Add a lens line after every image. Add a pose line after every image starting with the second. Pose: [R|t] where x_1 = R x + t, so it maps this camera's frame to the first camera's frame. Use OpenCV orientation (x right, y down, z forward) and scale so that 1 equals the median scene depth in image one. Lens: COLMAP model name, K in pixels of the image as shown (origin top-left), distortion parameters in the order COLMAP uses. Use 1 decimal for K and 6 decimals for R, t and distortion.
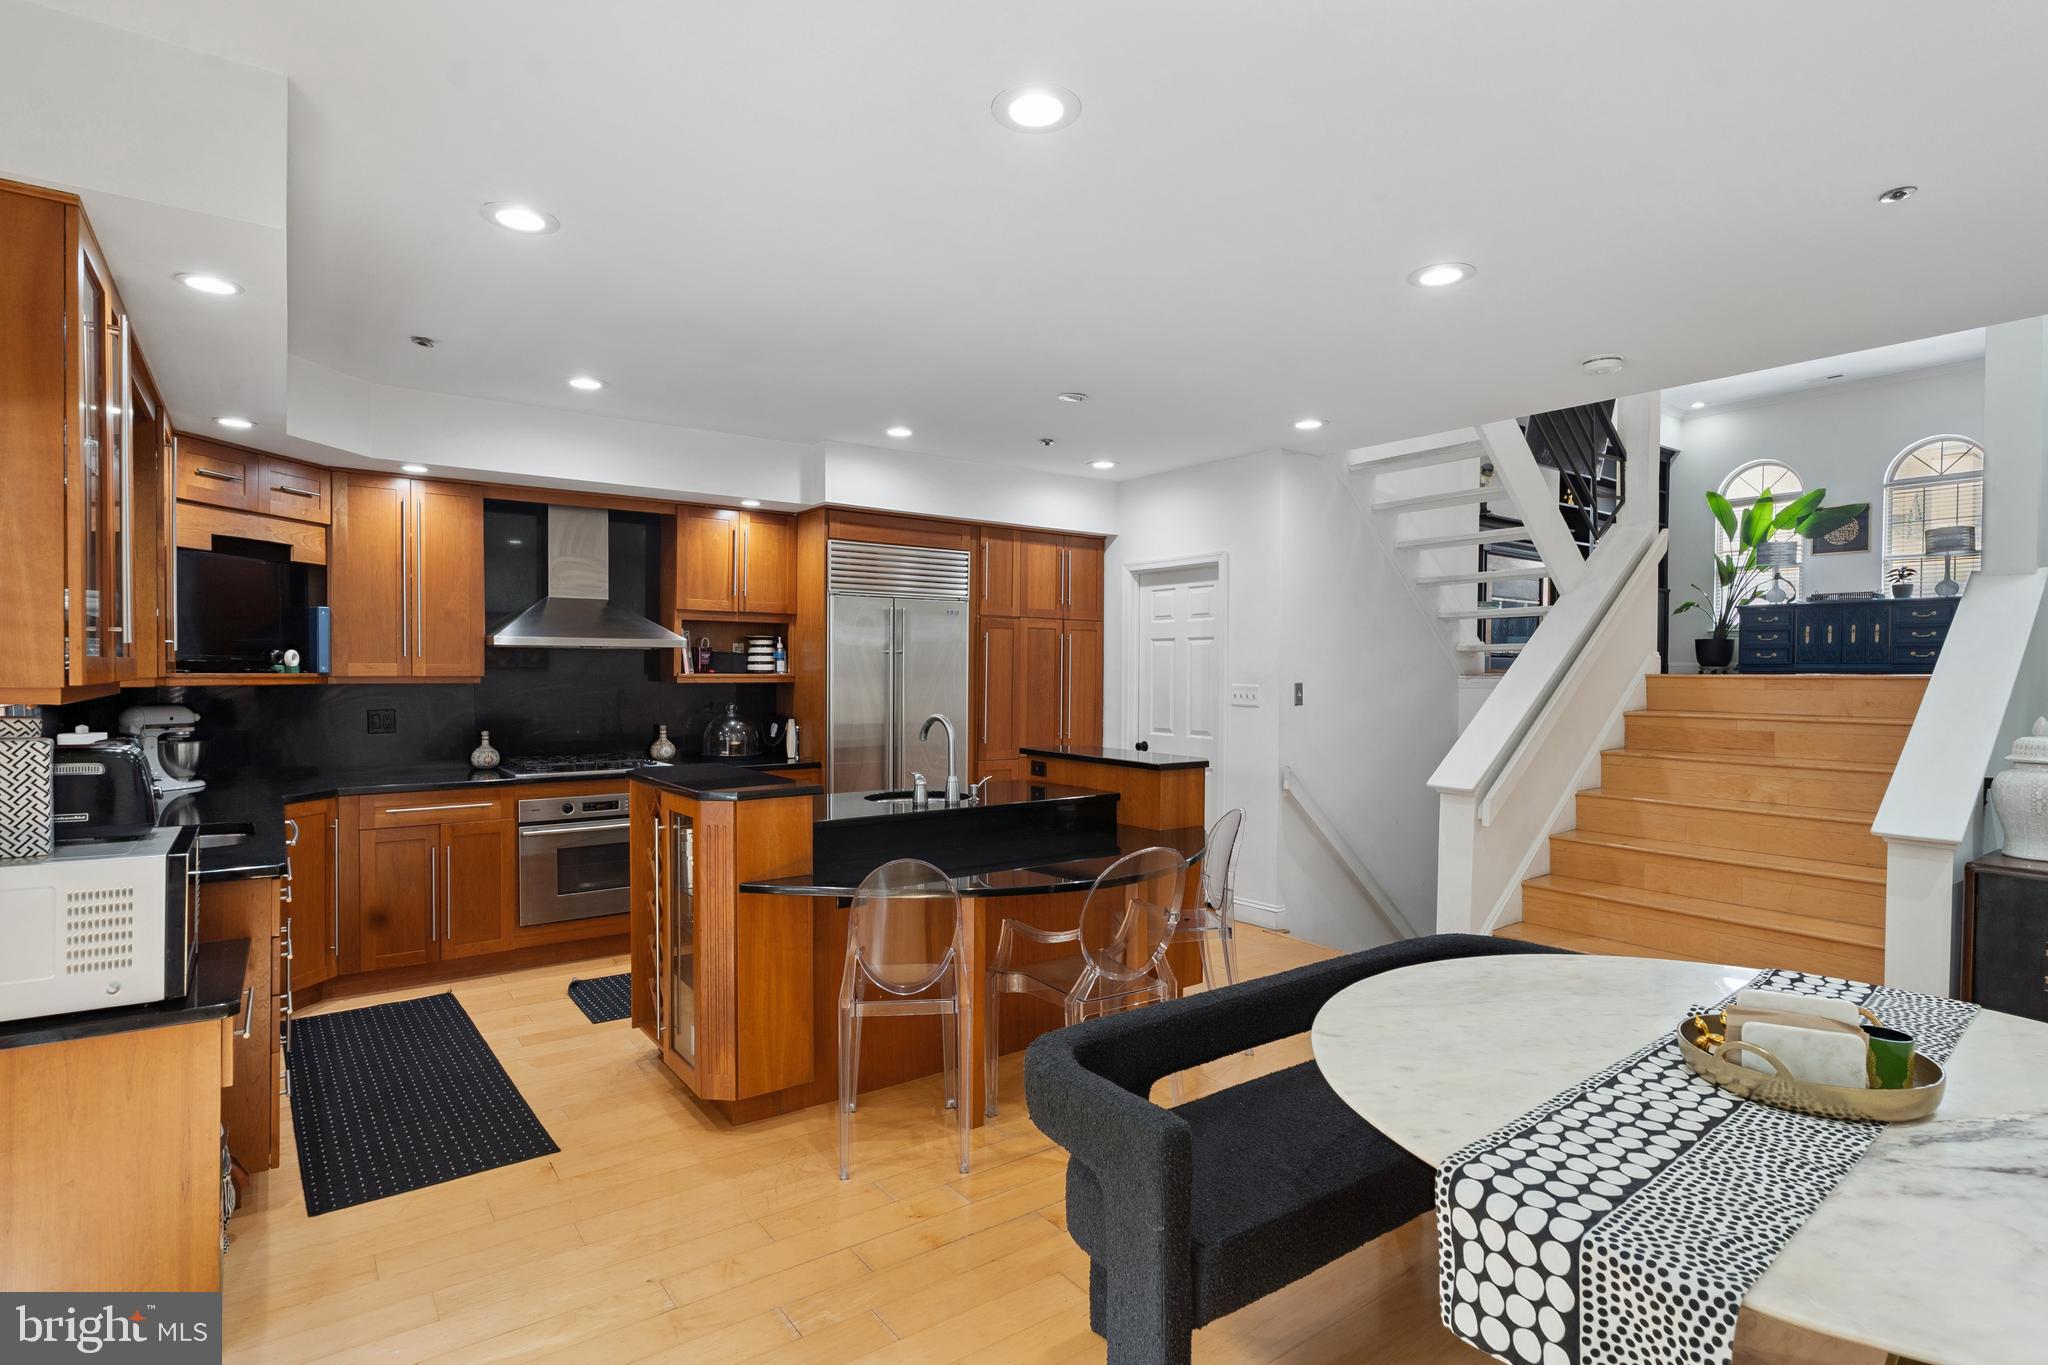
lens RADIAL K [[1065.0, 0, 1019.6], [0, 1065.0, 681.6], [0, 0, 1]] dist [0.000337, 0.000003]
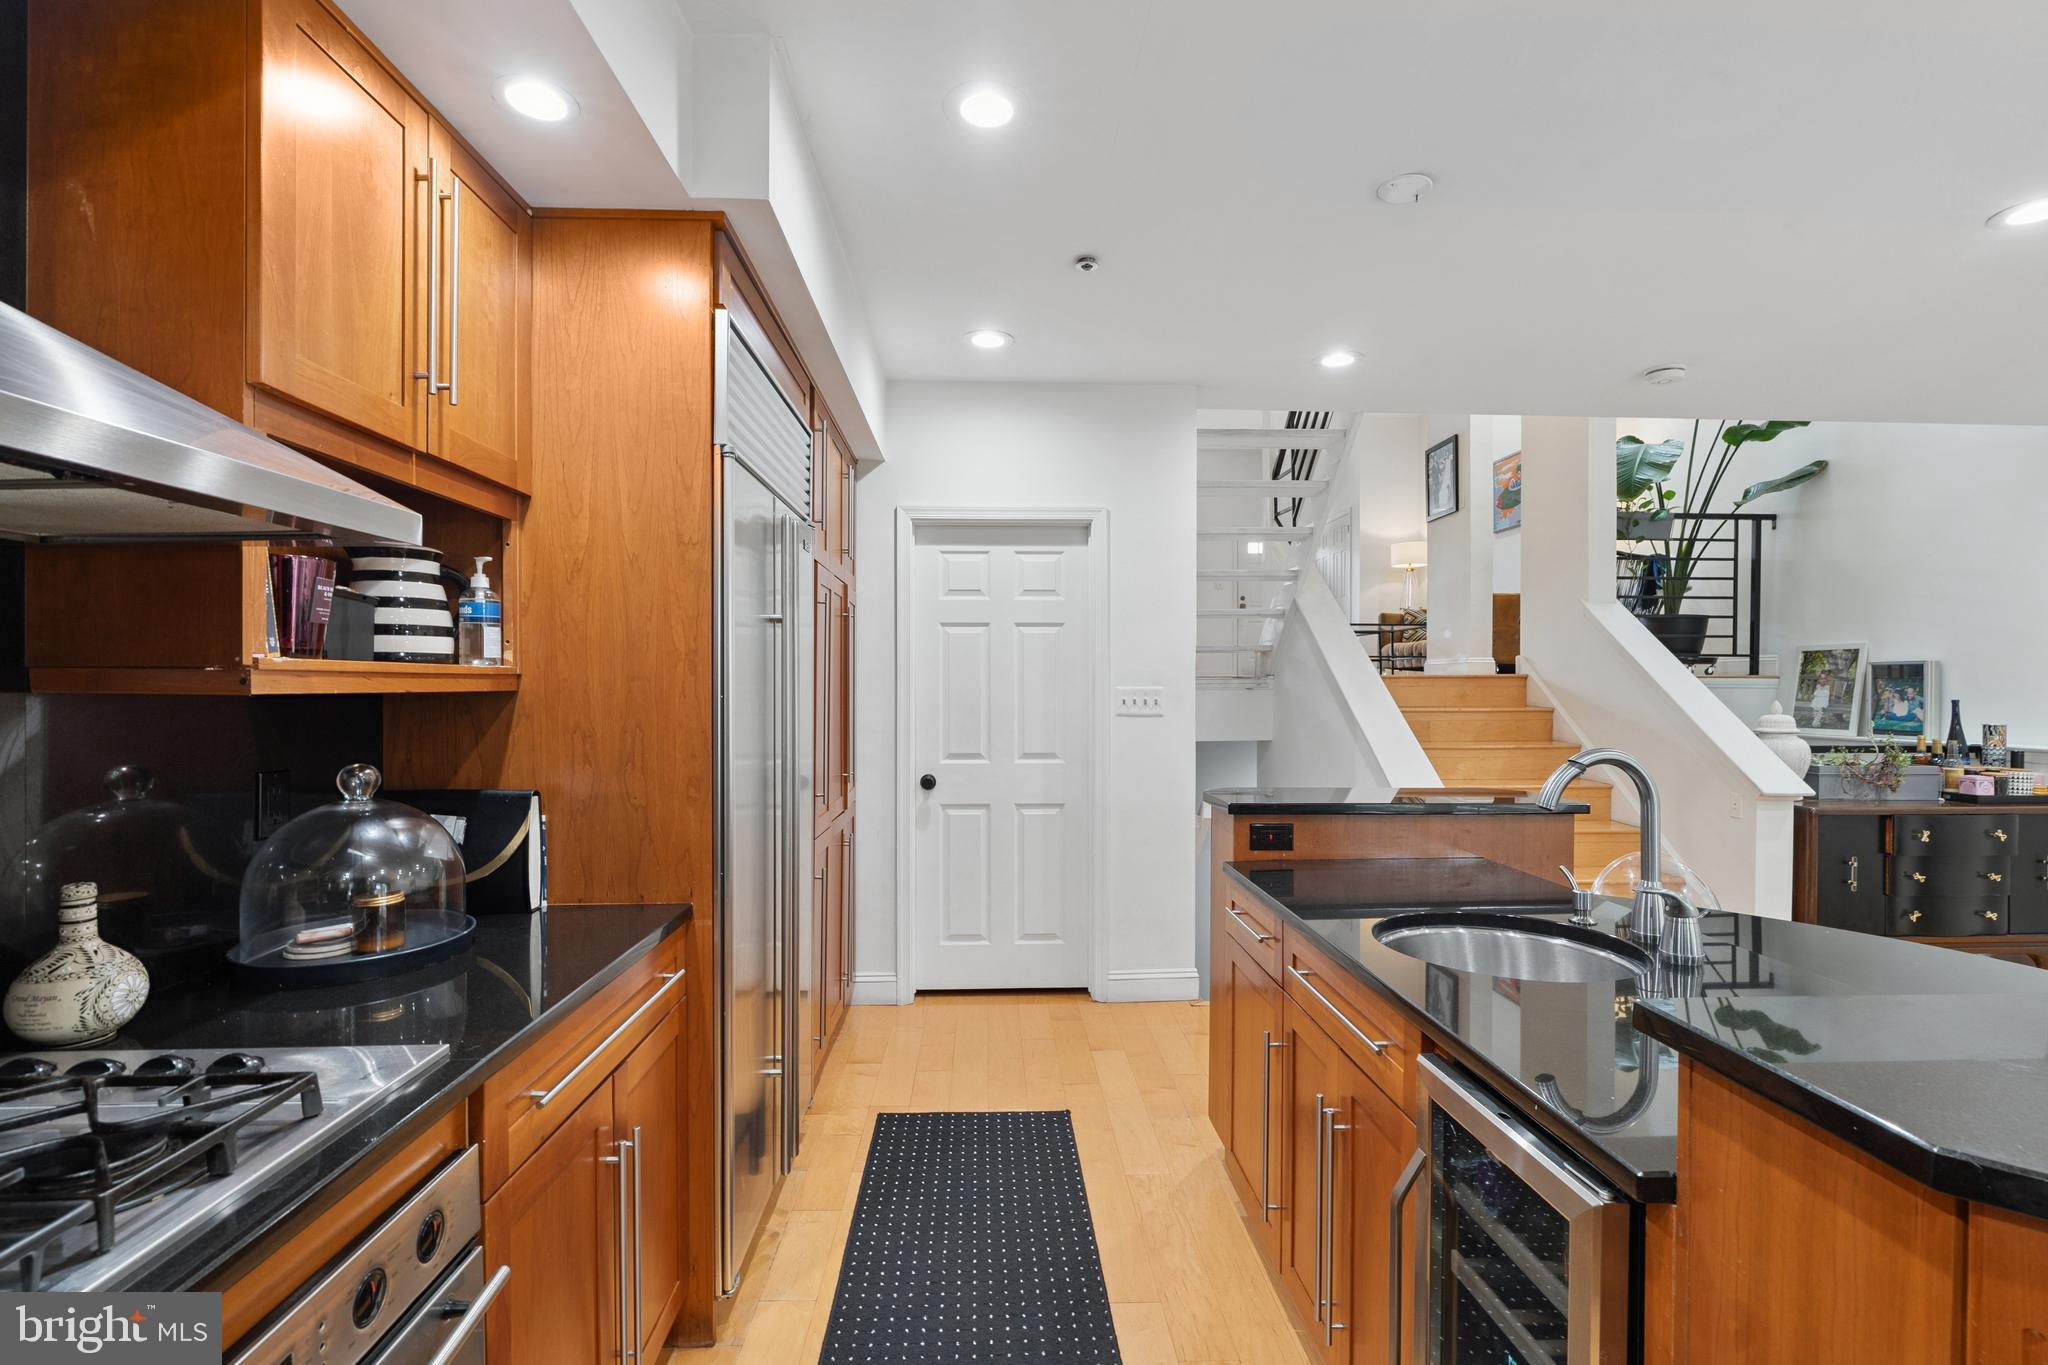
lens RADIAL K [[924.5, 0, 1029.0], [0, 924.5, 692.1], [0, 0, 1]] dist [-0.004435, 0.001276]
pose [[0.546797, -0.011180, 0.837190, -0.374767], [0.011004, 0.999920, 0.006166, 0.001279], [-0.837193, 0.005842, 0.546877, 0.695033]]
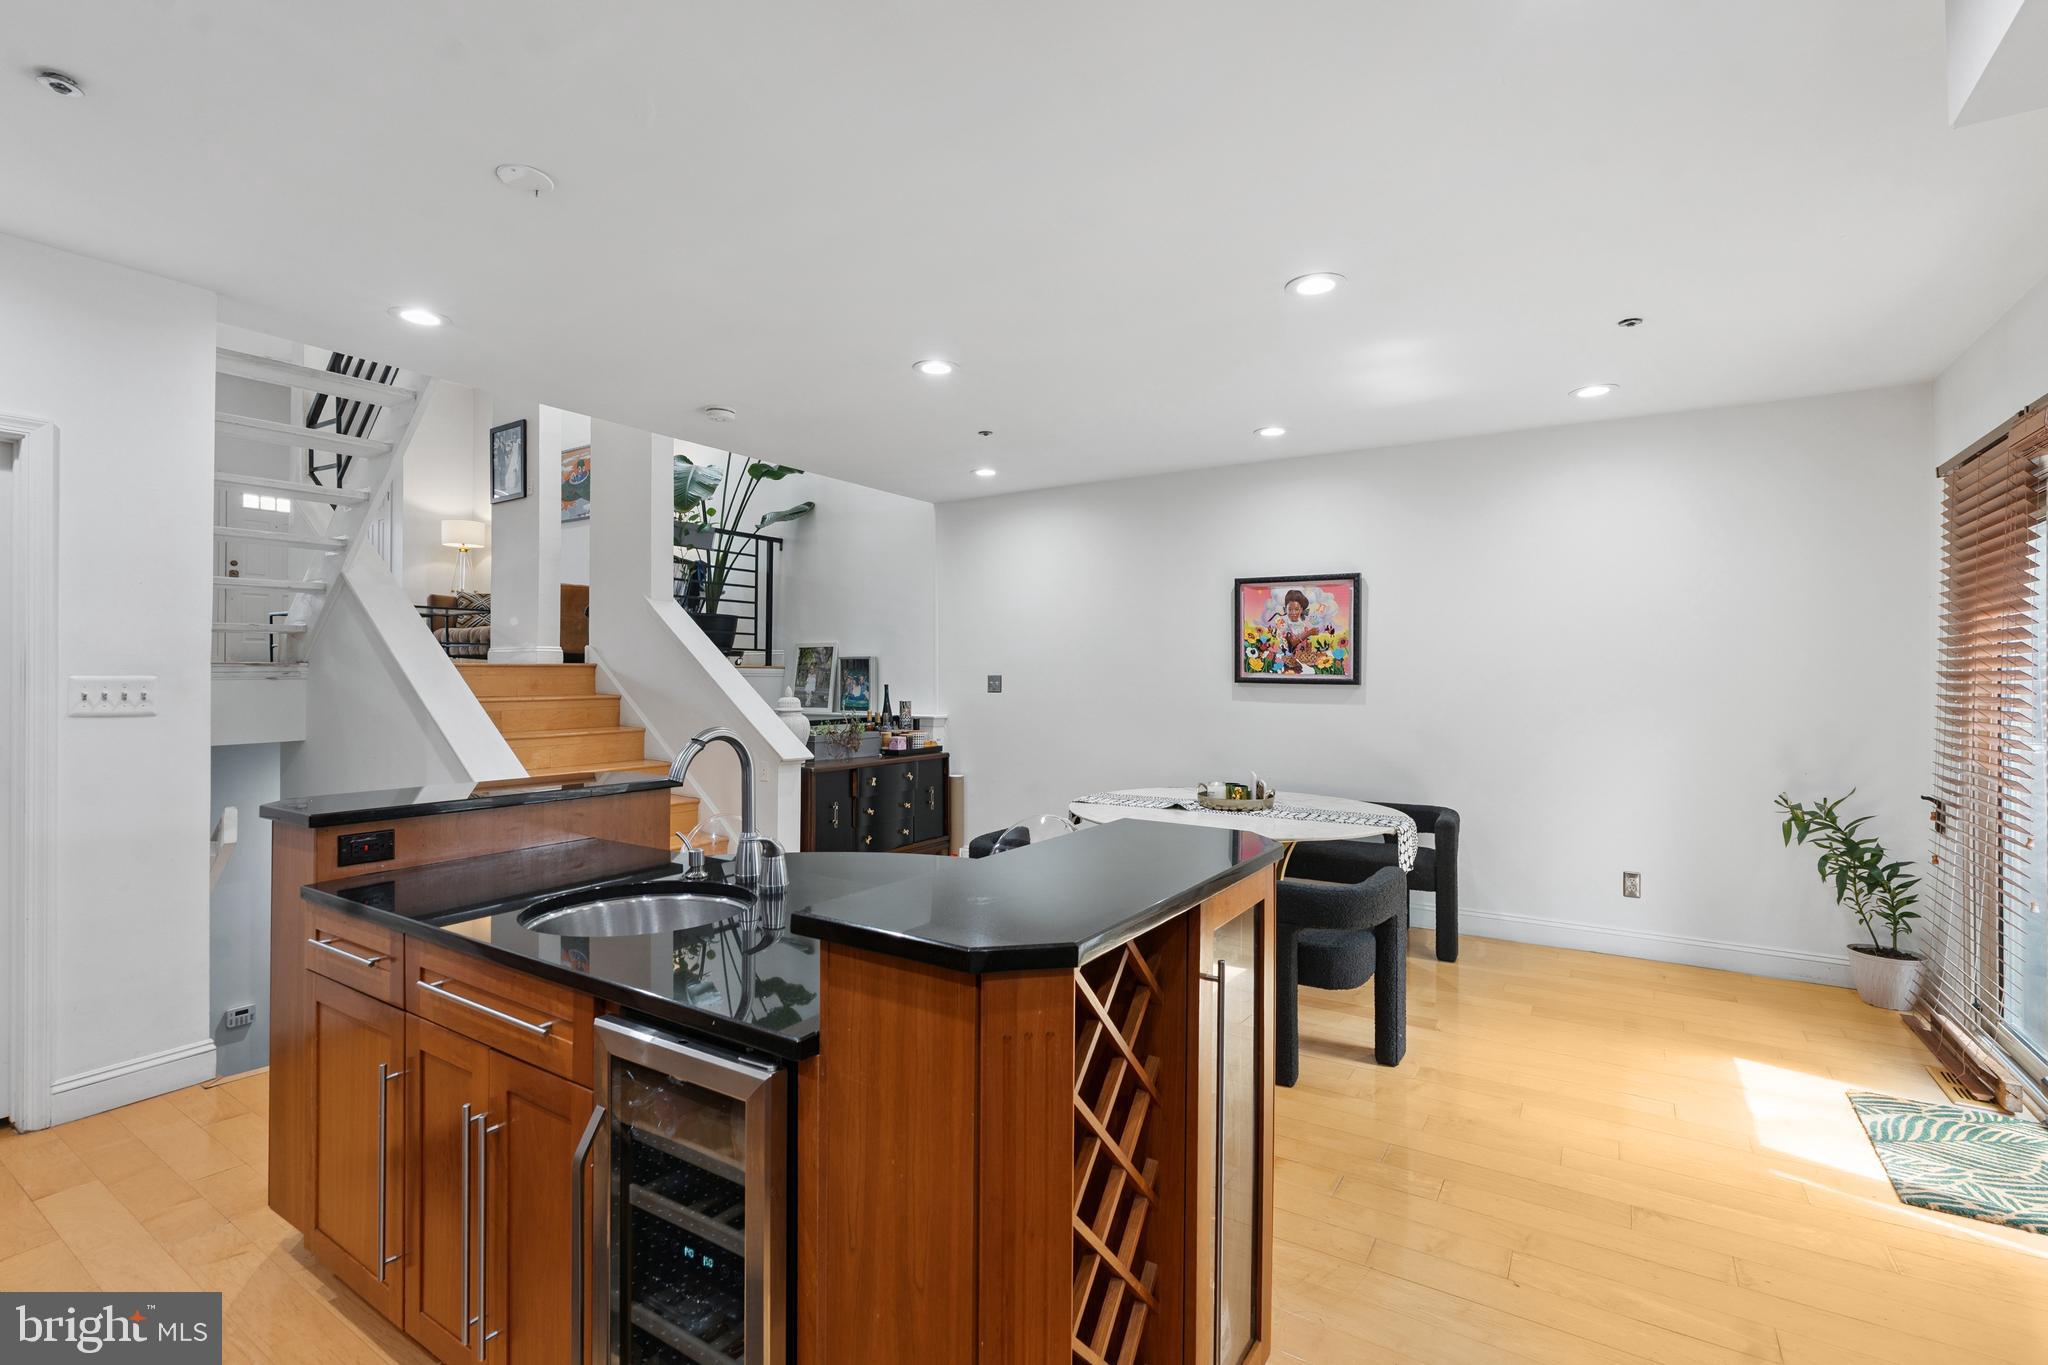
lens RADIAL K [[924.5, 0, 1032.7], [0, 924.5, 665.5], [0, 0, 1]] dist [-0.004435, 0.001276]
pose [[-0.371945, 0.003327, 0.928249, -0.389948], [0.006587, 0.999978, -0.000945, 0.000867], [-0.928231, 0.005763, -0.371959, 0.709777]]
